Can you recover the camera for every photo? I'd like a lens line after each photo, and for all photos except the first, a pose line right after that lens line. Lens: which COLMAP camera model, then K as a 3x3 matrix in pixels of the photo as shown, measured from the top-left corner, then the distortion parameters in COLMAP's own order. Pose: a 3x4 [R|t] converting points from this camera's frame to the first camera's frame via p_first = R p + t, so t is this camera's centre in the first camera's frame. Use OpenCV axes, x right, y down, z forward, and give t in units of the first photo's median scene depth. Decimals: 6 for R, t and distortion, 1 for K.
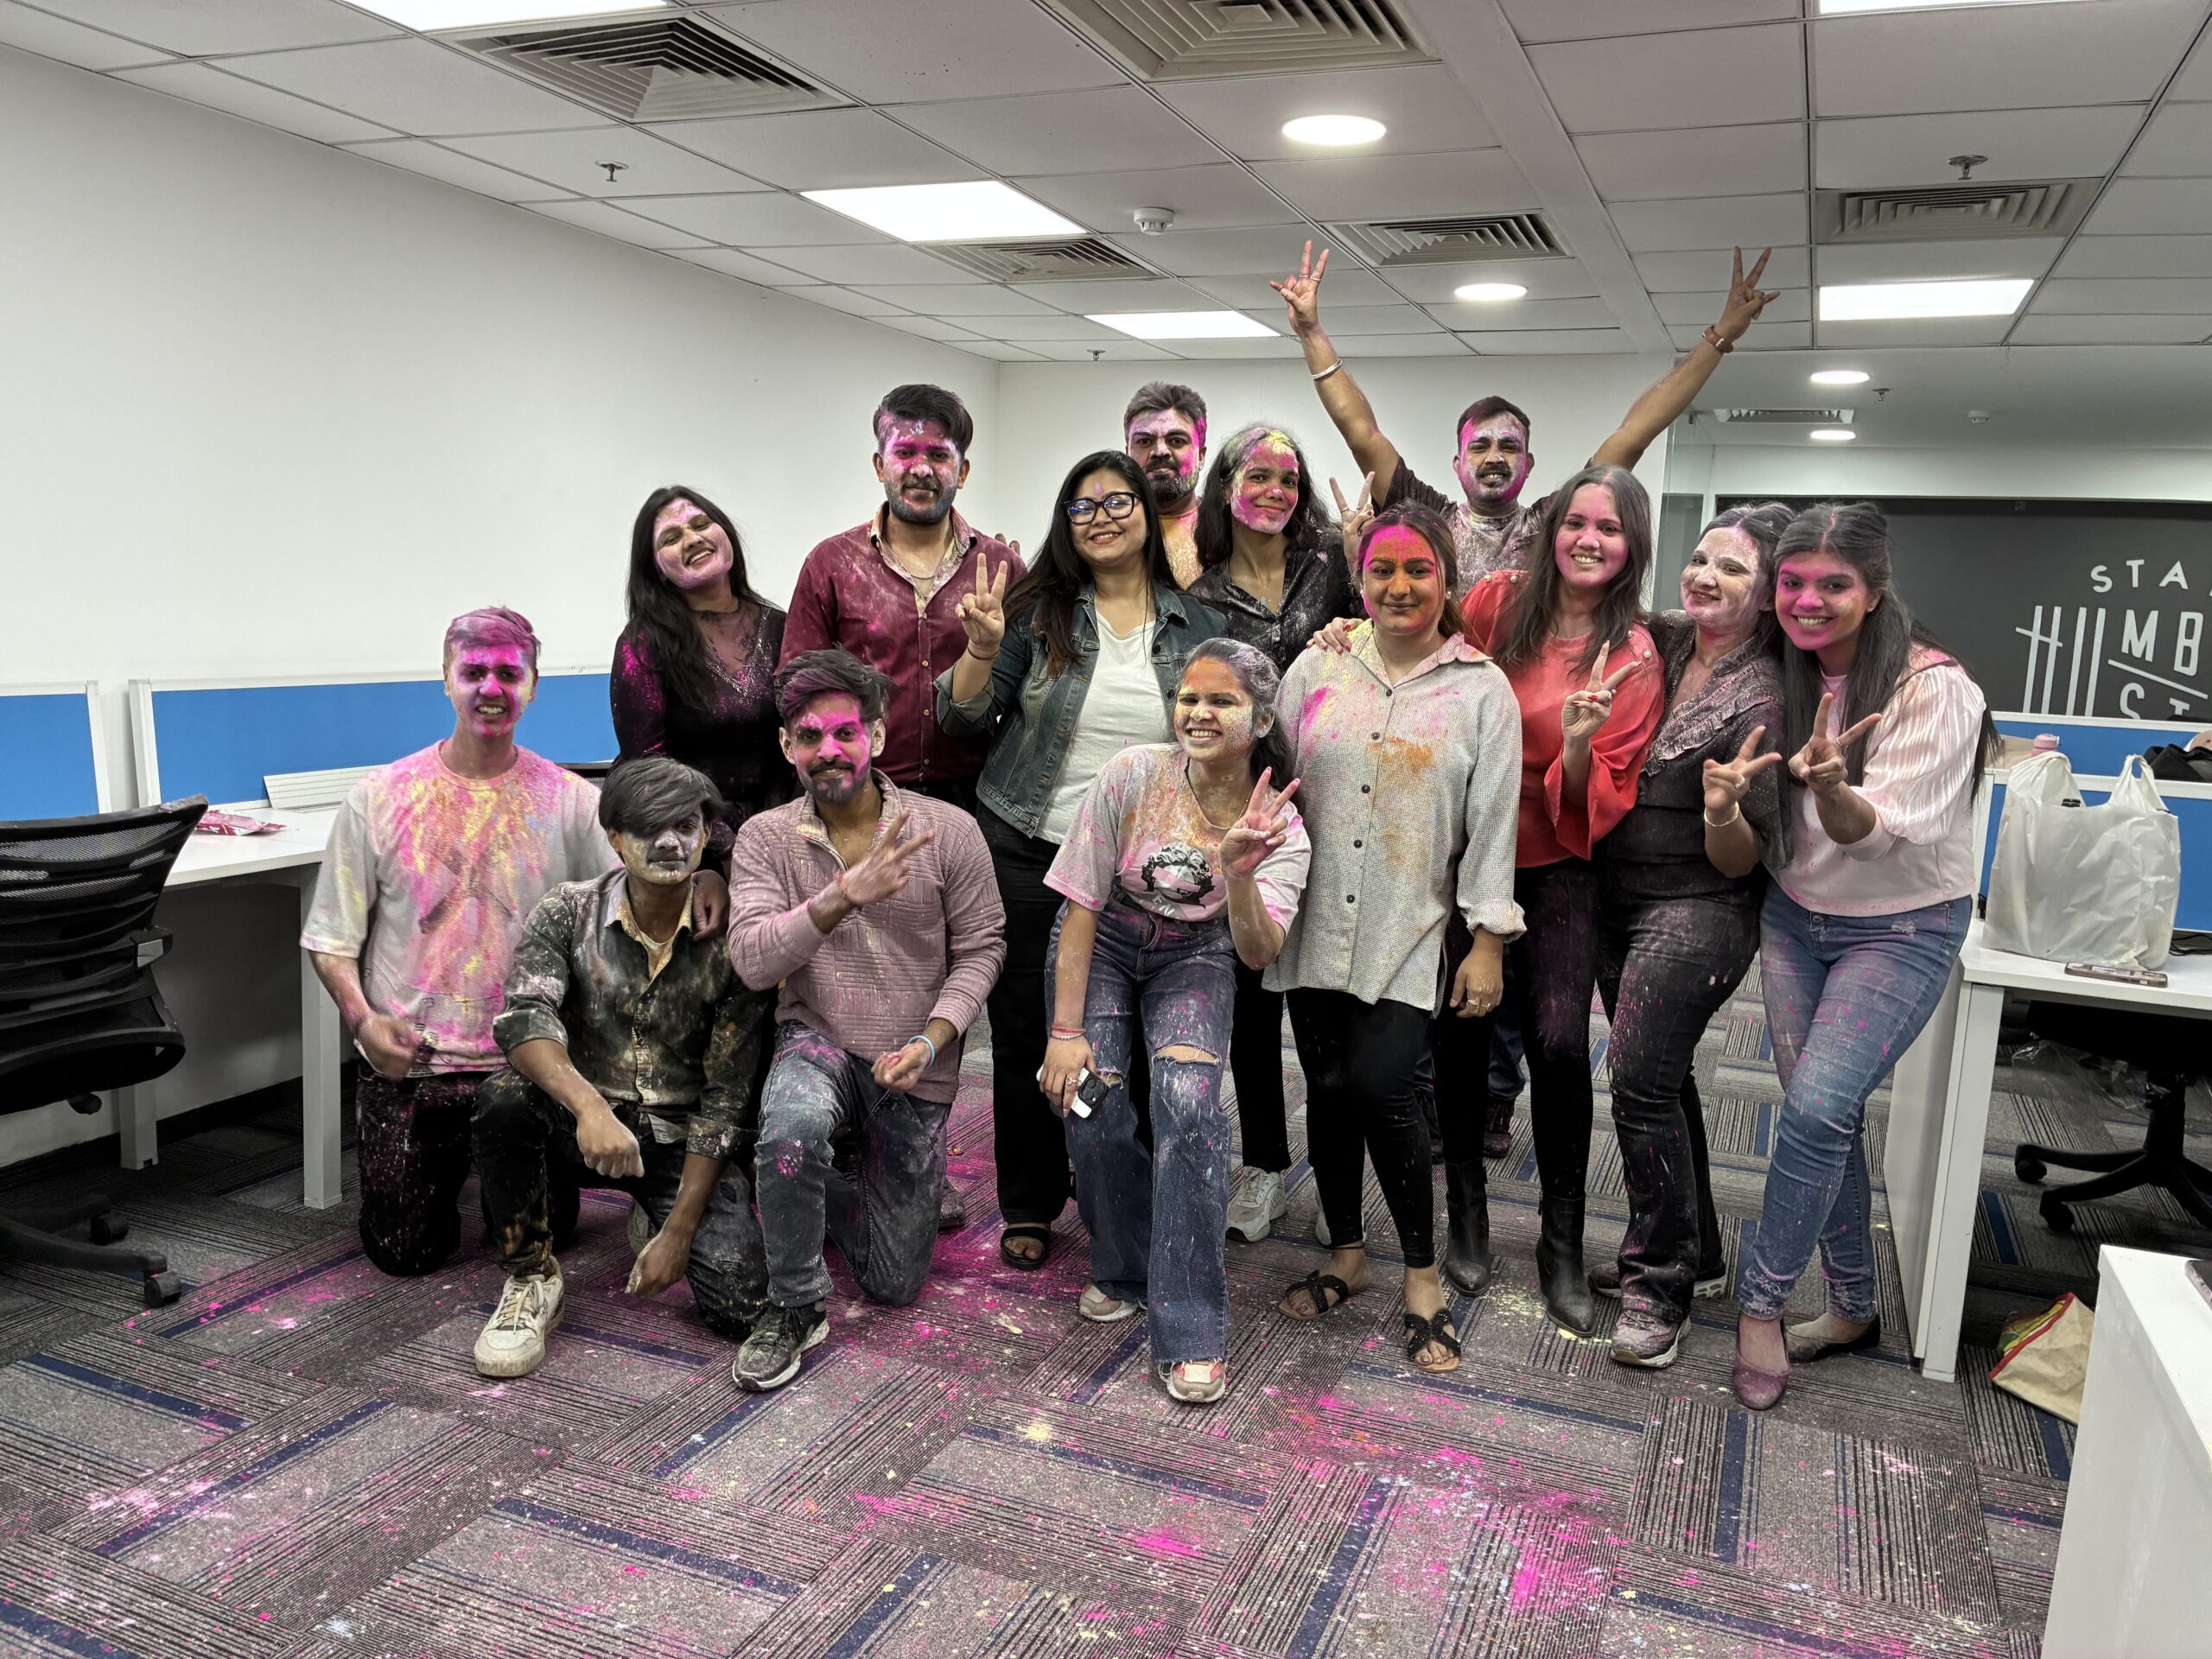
lens RADIAL K [[1685.1, 0, 1104.8], [0, 1685.1, 836.7], [0, 0, 1]] dist [0.041792, -0.054425]
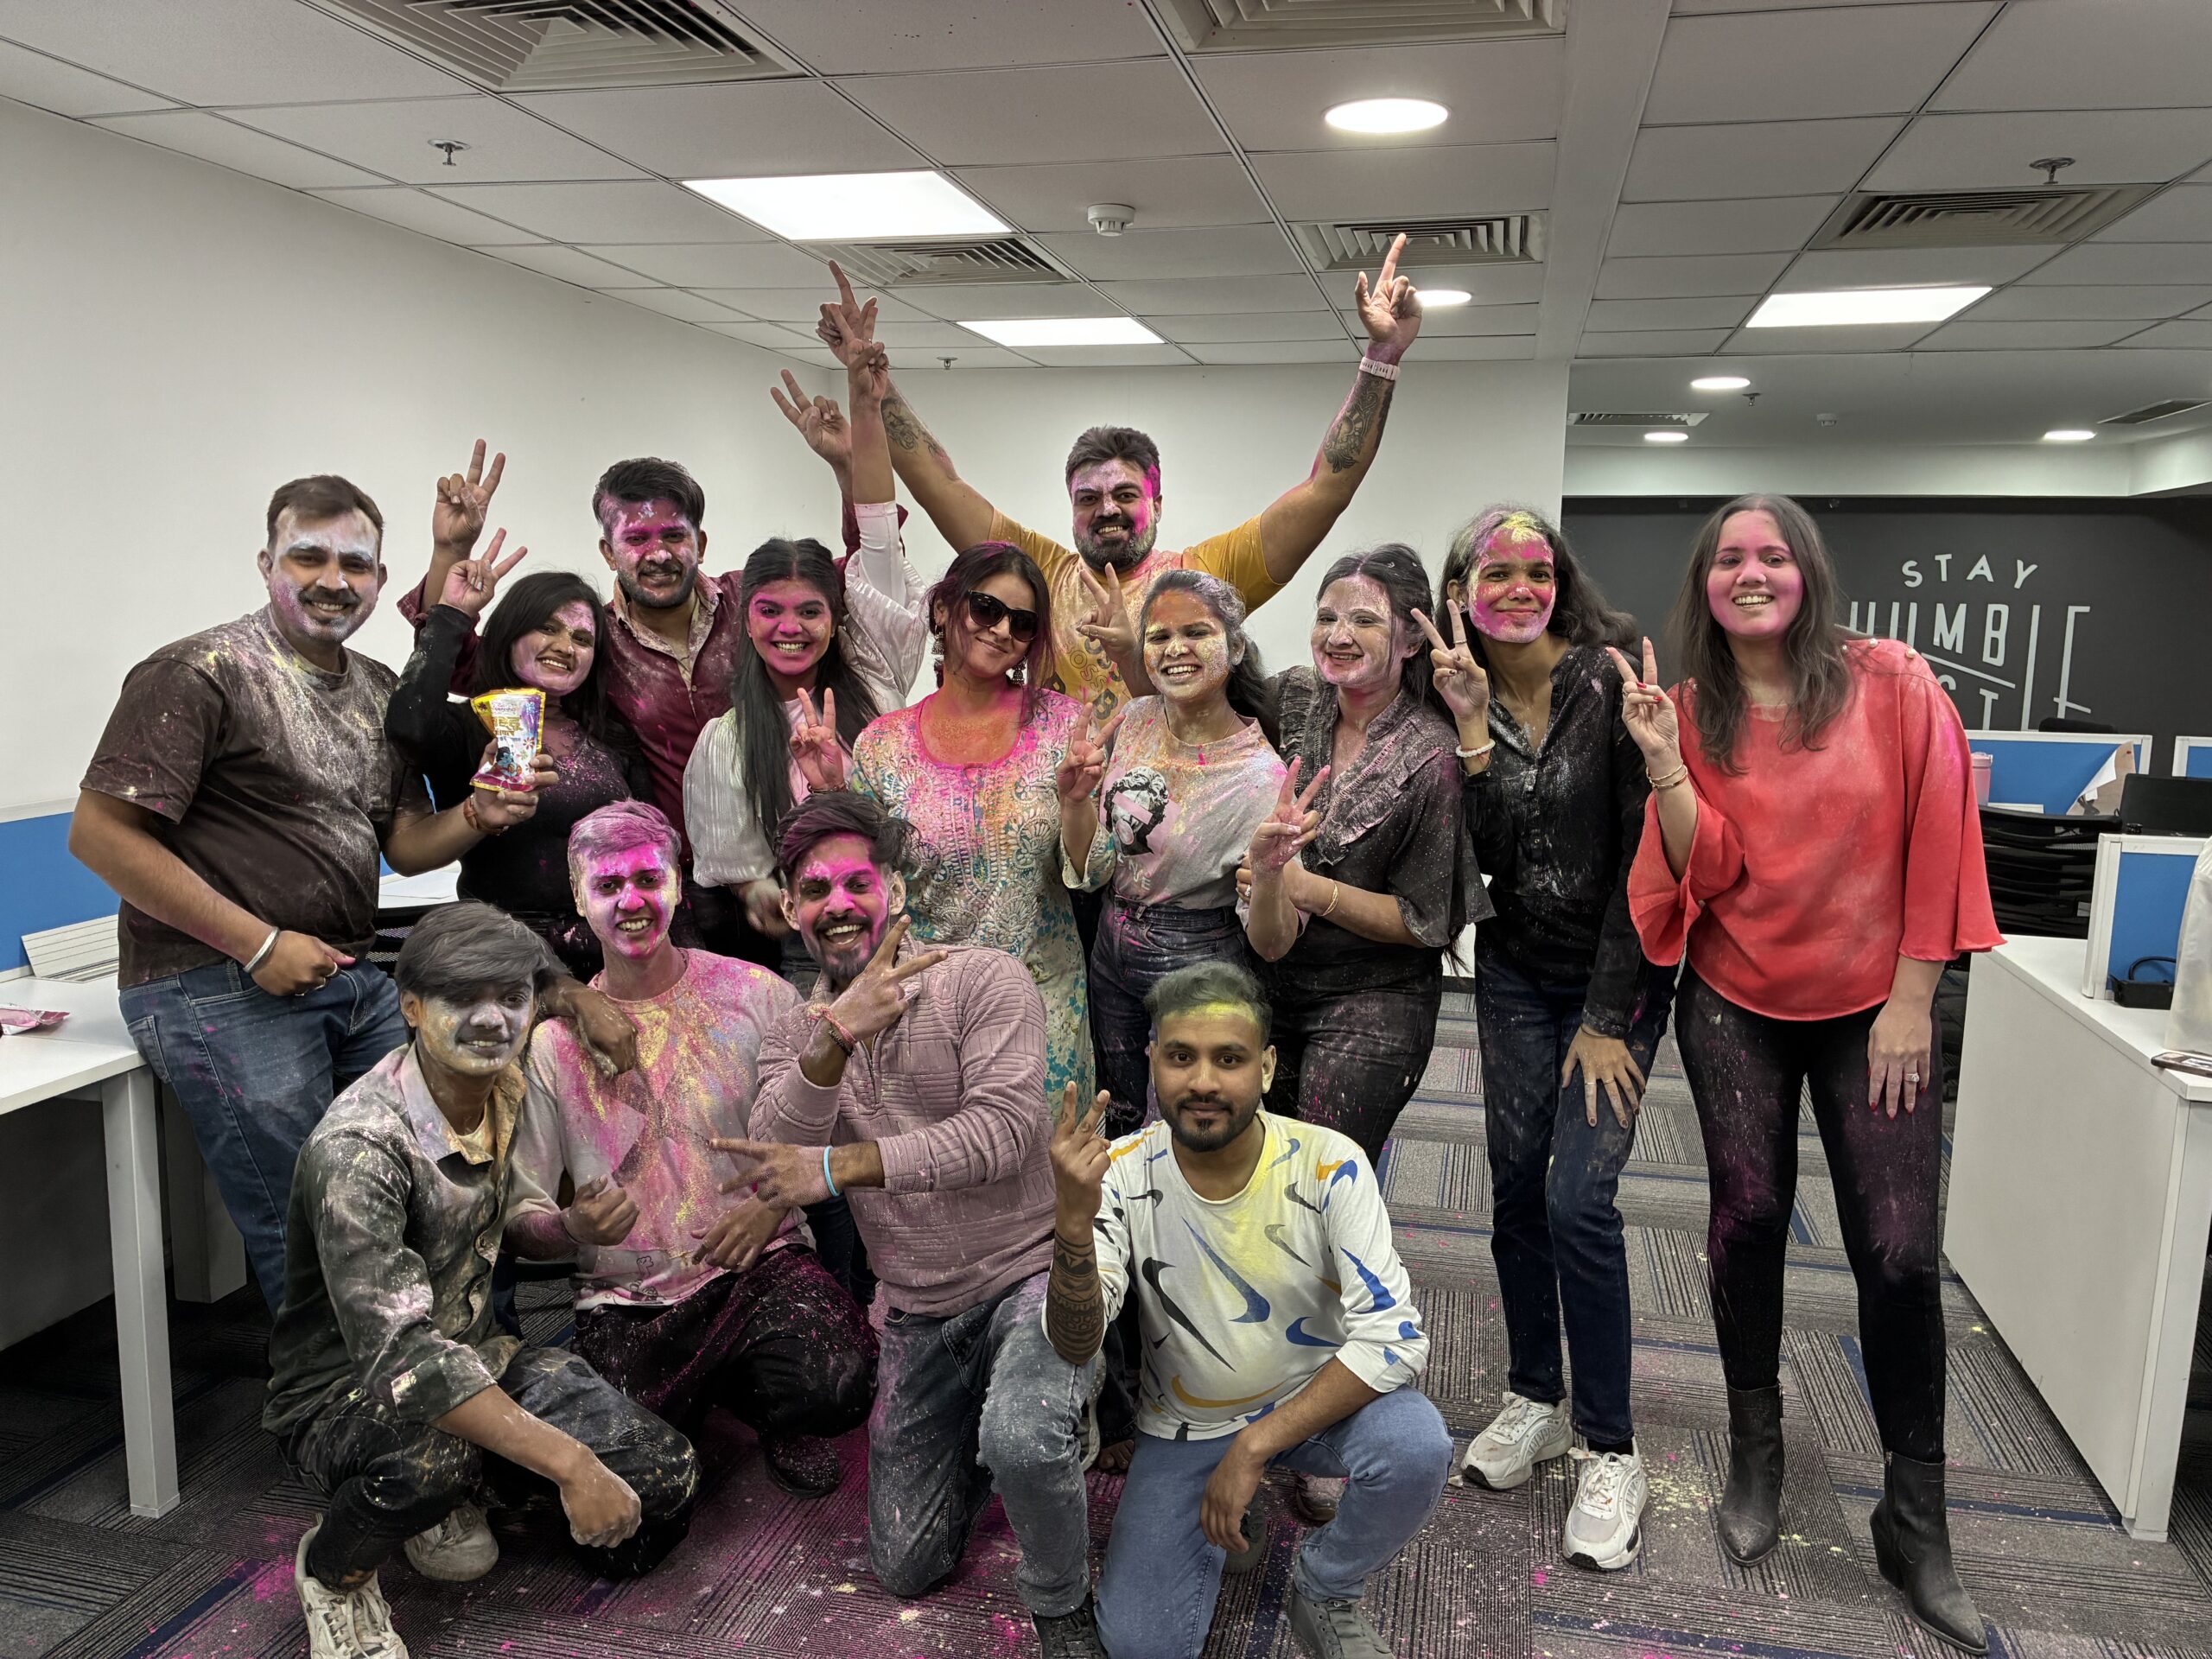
lens RADIAL K [[1685.1, 0, 1104.8], [0, 1685.1, 836.7], [0, 0, 1]] dist [0.041792, -0.054425]
pose [[0.986479, -0.049471, 0.156244, -0.152303], [0.048499, 0.998773, 0.010026, -0.075284], [-0.156548, -0.002313, 0.987668, 0.190944]]
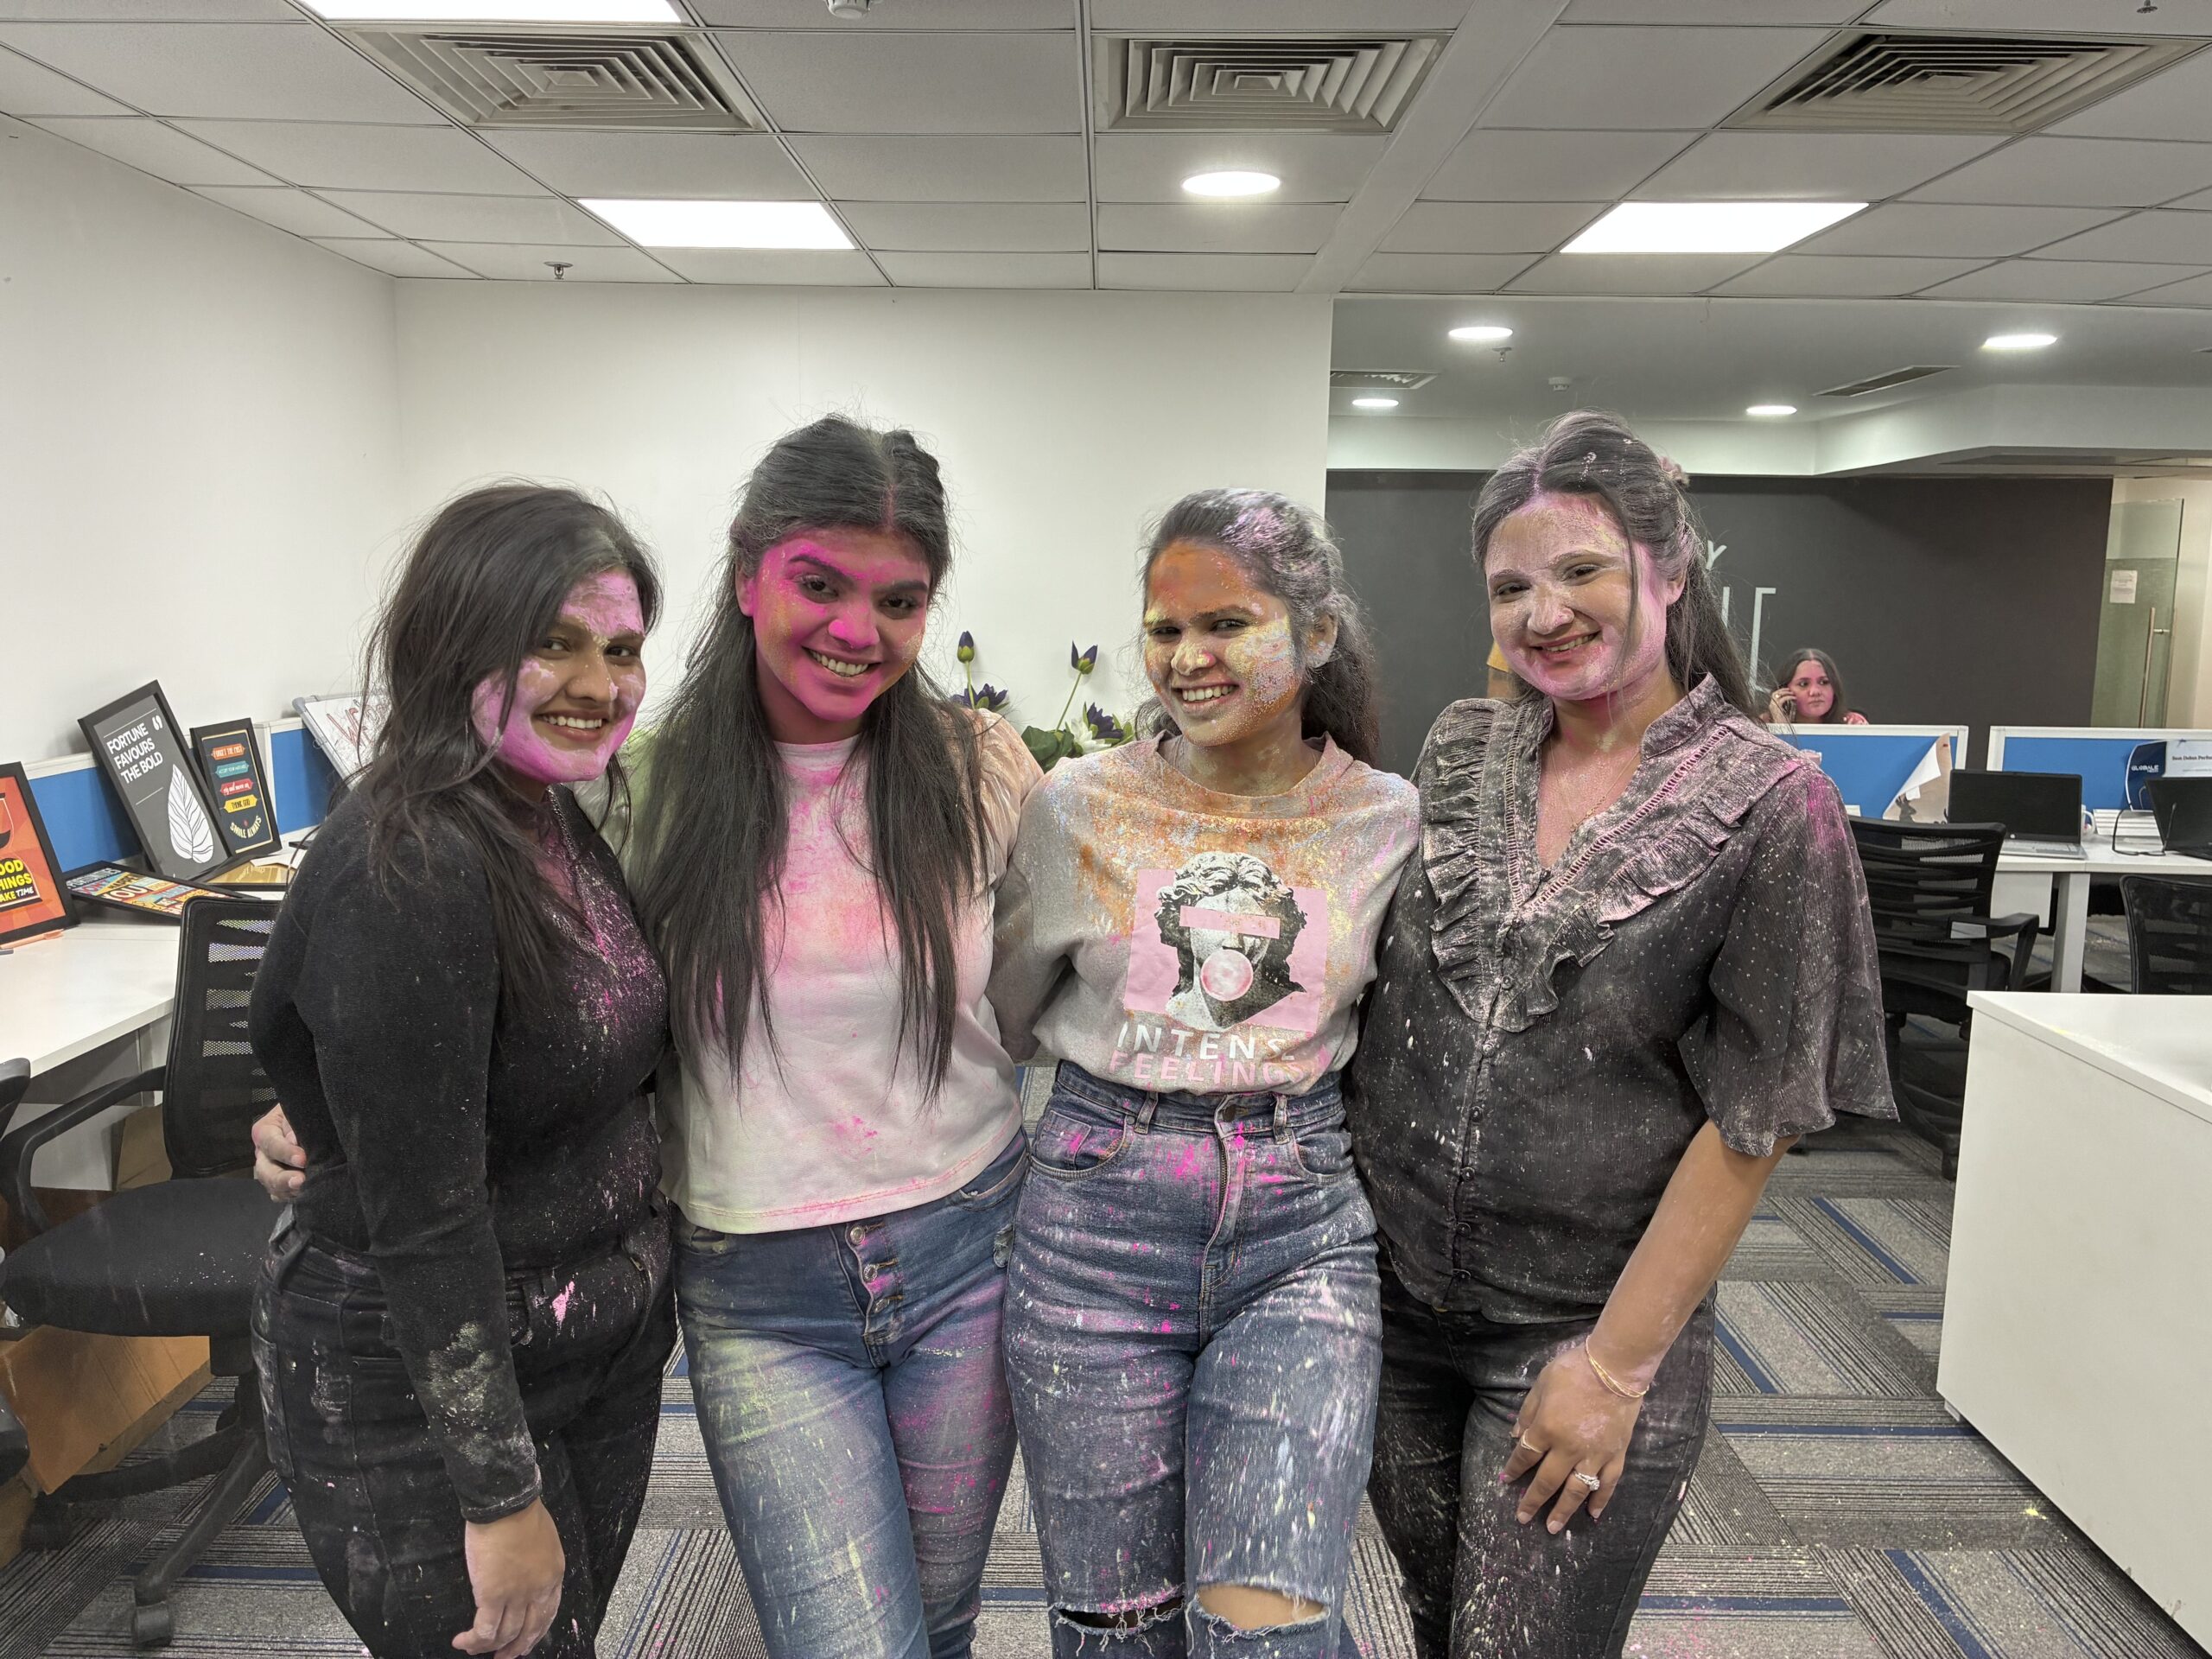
lens RADIAL K [[1690.5, 0, 1114.7], [0, 1690.5, 831.5], [0, 0, 1]] dist [0.005261, 0.000338]
pose [[0.922220, -0.084933, 0.377223, -0.154336], [0.079816, 0.996382, 0.029208, -0.117431], [-0.378339, 0.003172, 0.925662, 0.552729]]
